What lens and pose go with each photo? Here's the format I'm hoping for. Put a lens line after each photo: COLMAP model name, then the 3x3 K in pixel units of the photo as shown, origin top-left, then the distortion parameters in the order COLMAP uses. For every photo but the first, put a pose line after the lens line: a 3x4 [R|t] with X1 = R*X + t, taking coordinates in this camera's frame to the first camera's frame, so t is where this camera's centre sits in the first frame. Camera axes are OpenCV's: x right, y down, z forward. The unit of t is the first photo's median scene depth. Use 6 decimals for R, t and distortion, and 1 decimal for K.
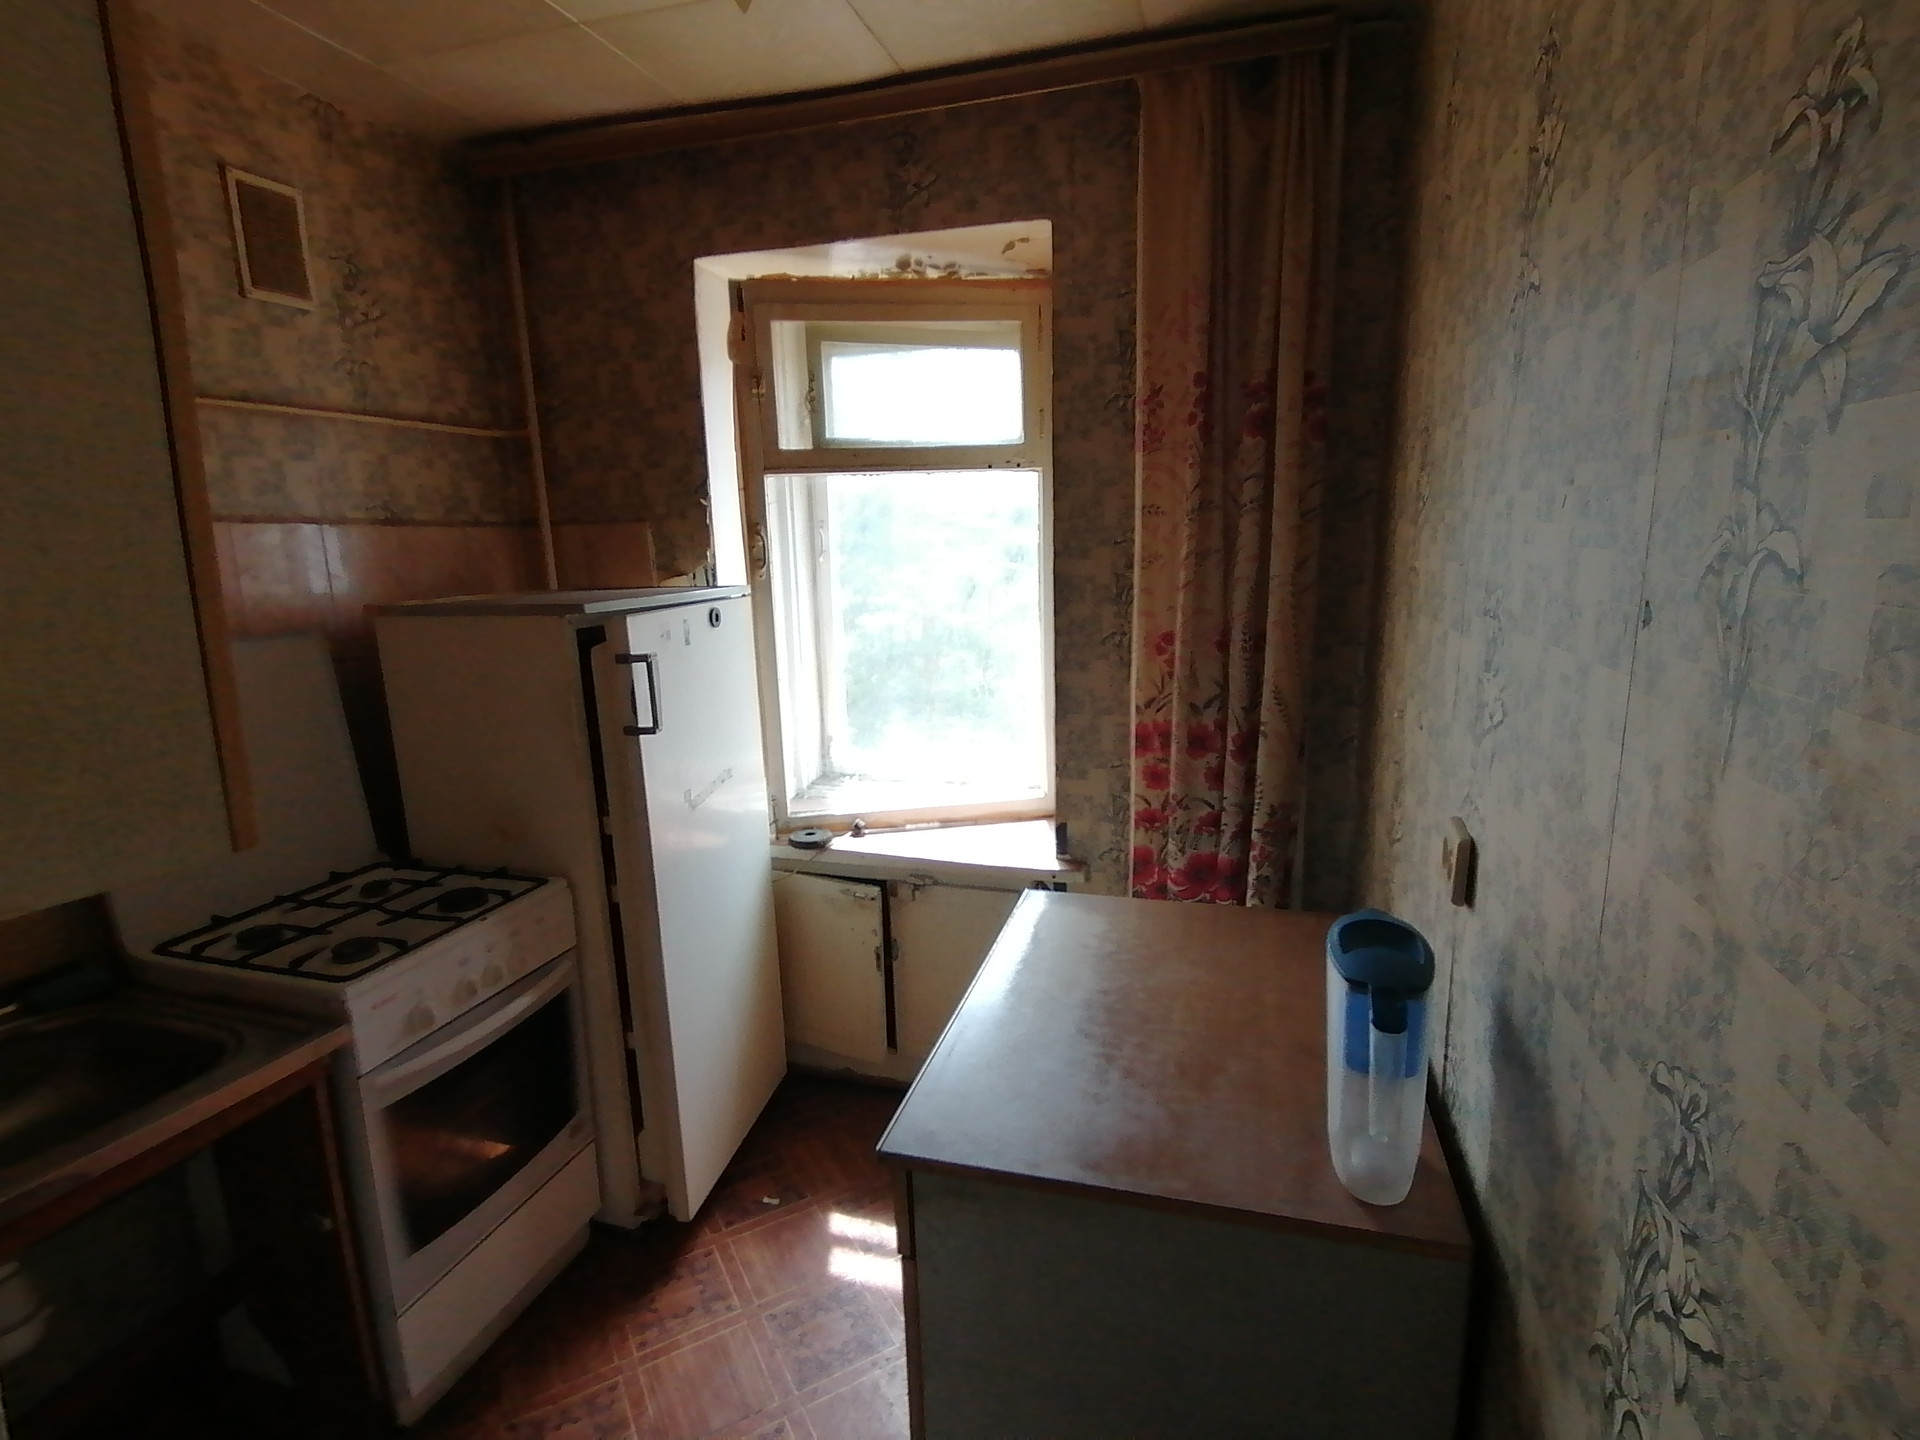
lens RADIAL K [[940.3, 0, 960.0], [0, 940.3, 720.0], [0, 0, 1]] dist [0.045462, 0.000032]
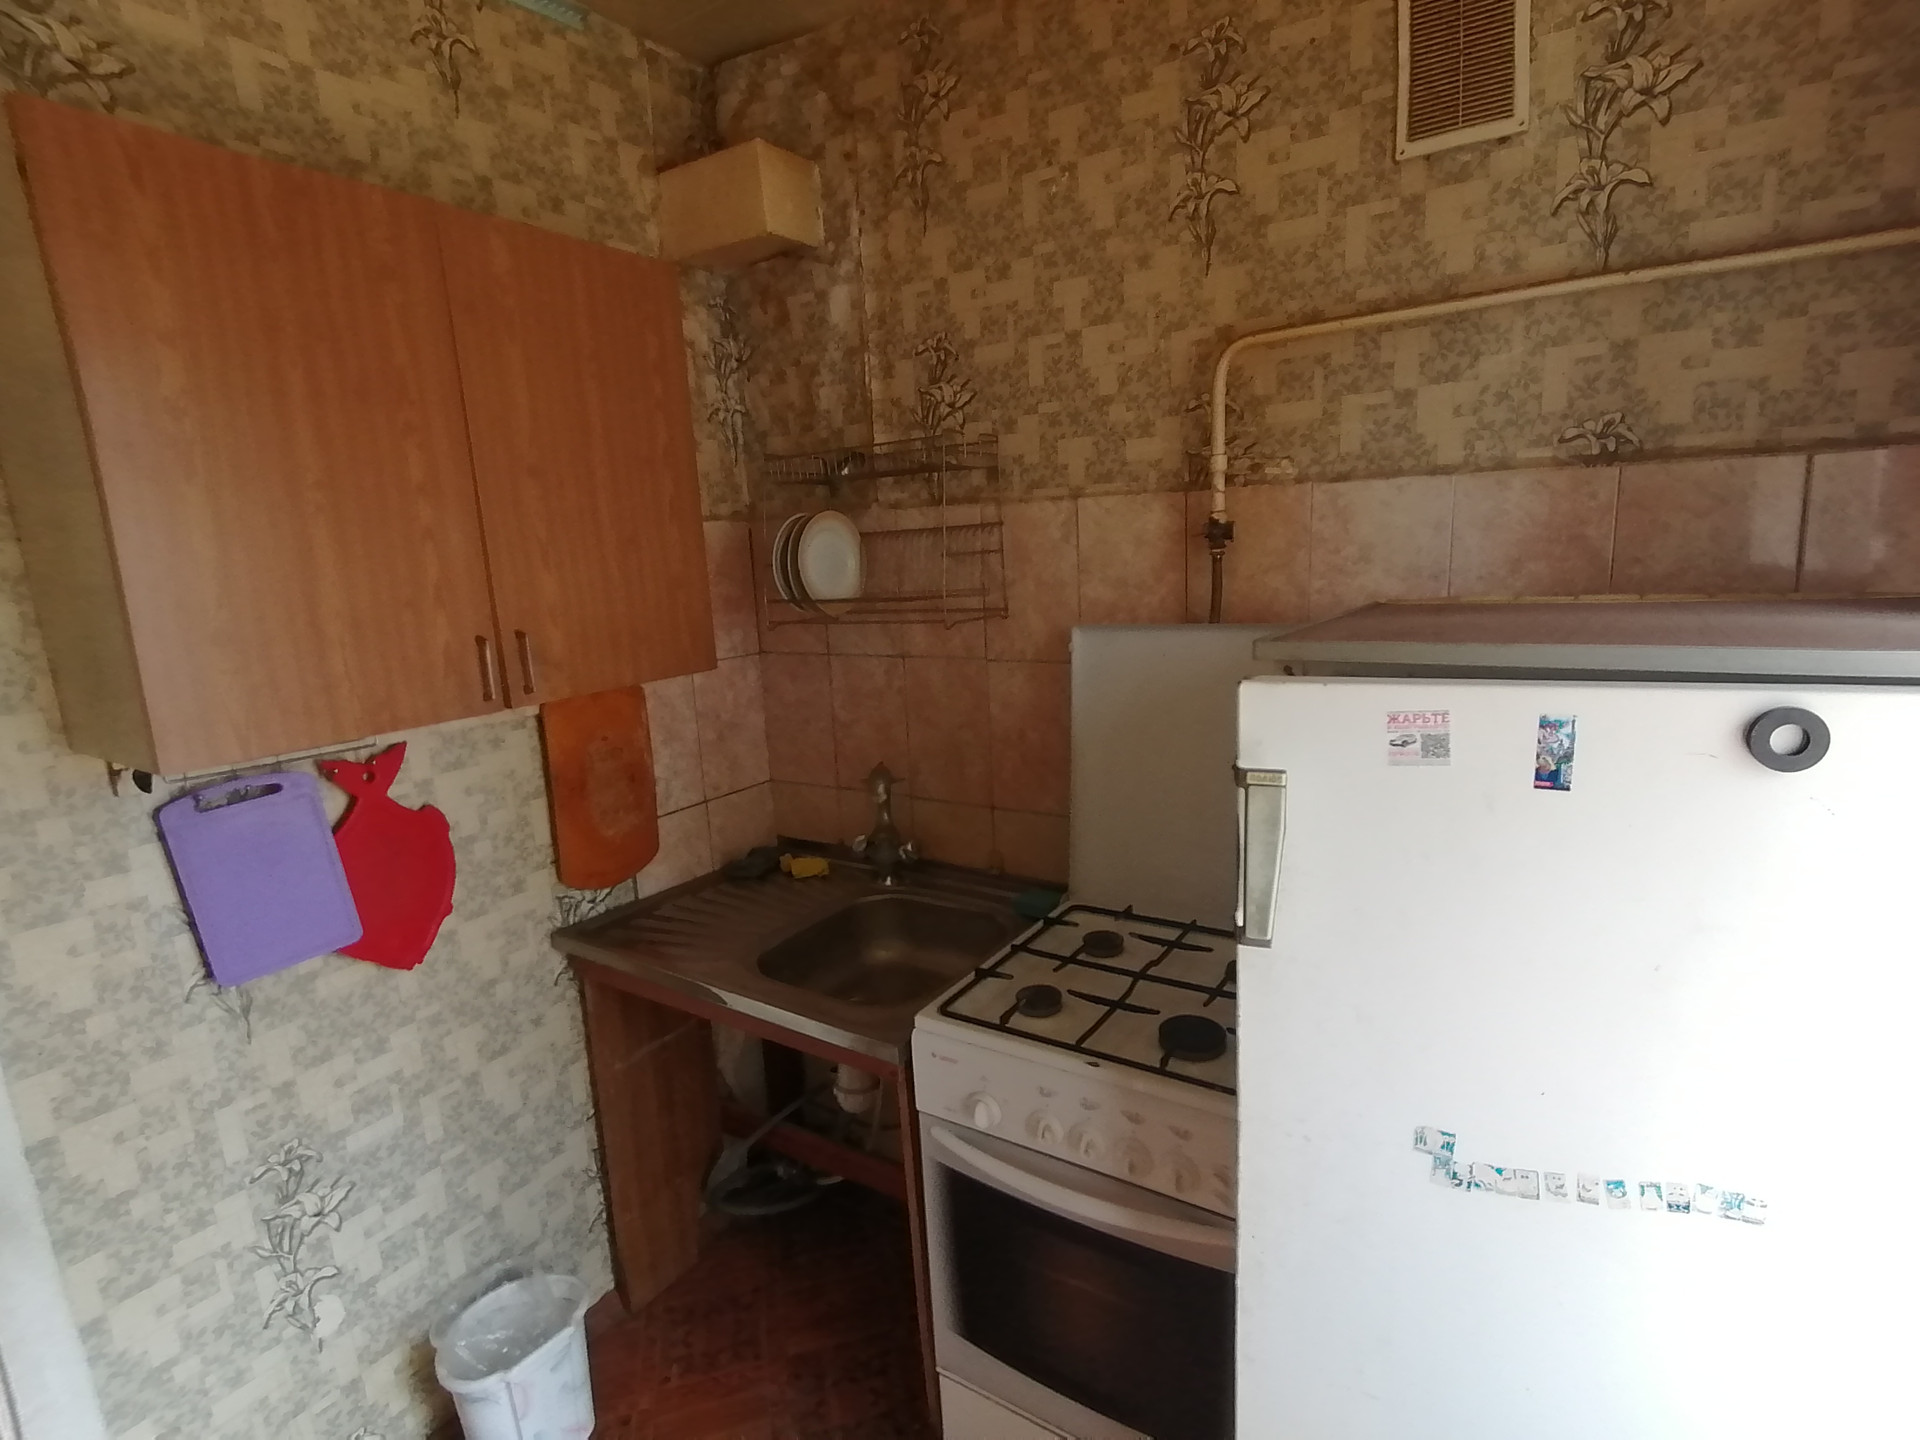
lens RADIAL K [[924.8, 0, 963.5], [0, 924.8, 737.2], [0, 0, 1]] dist [0.000563, -0.000866]
pose [[-0.239080, 0.236773, -0.941690, 0.081806], [-0.135938, 0.952102, 0.273904, -0.157771], [0.961437, 0.193496, -0.195442, 0.828303]]
